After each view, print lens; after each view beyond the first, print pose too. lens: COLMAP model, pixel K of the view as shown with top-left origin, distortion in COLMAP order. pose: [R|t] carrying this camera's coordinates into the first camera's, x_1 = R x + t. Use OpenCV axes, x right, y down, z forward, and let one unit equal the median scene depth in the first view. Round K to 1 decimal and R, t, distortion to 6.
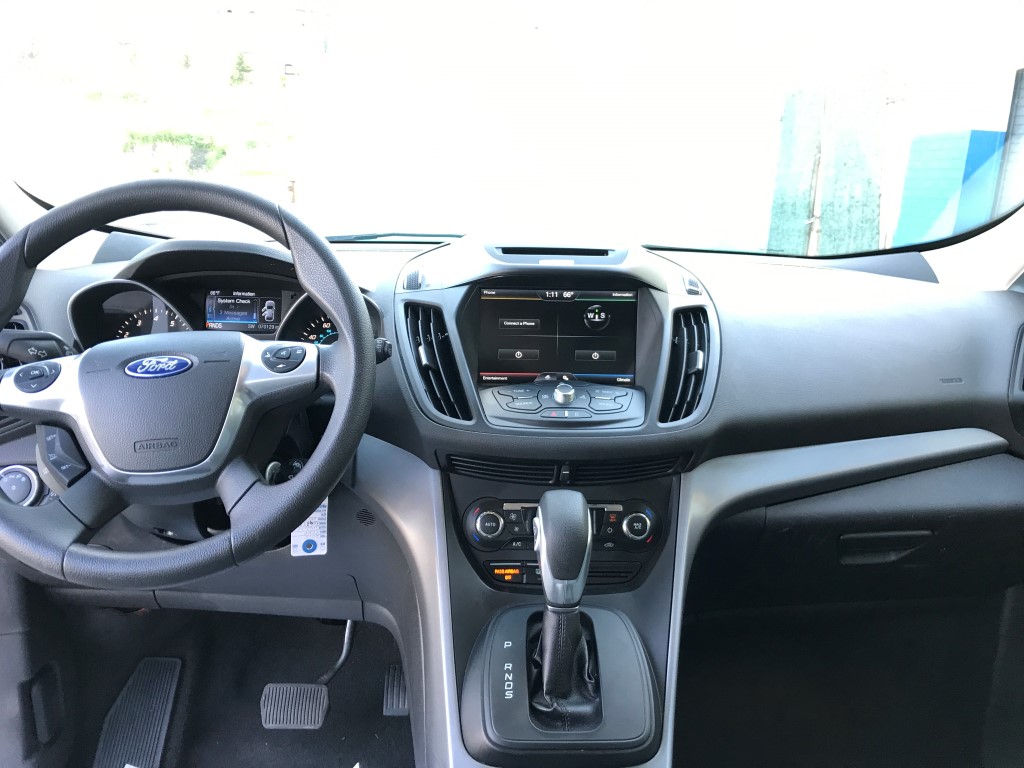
lens RADIAL K [[848.4, 0, 512.7], [0, 848.4, 385.3], [0, 0, 1]] dist [0.029190, -0.053226]
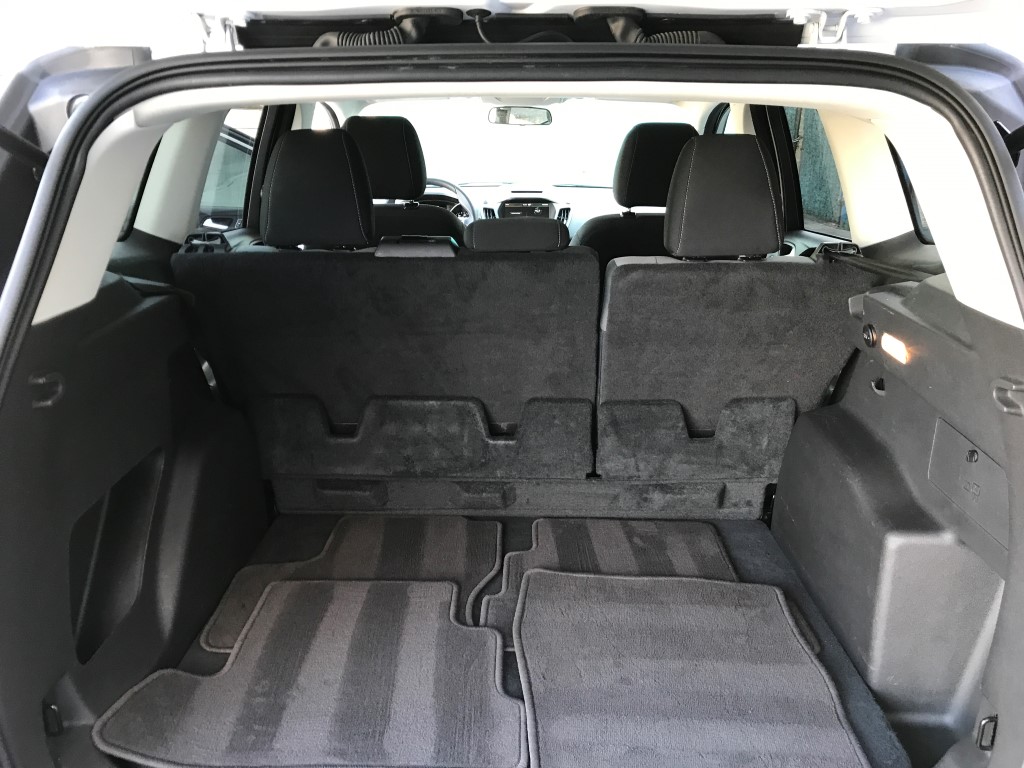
lens RADIAL K [[848.4, 0, 512.3], [0, 848.4, 384.6], [0, 0, 1]] dist [0.029190, -0.053226]
pose [[0.997610, -0.001205, -0.069090, 0.233427], [0.008144, 0.994930, 0.100243, 0.276602], [0.068619, -0.100566, 0.992561, -2.536860]]
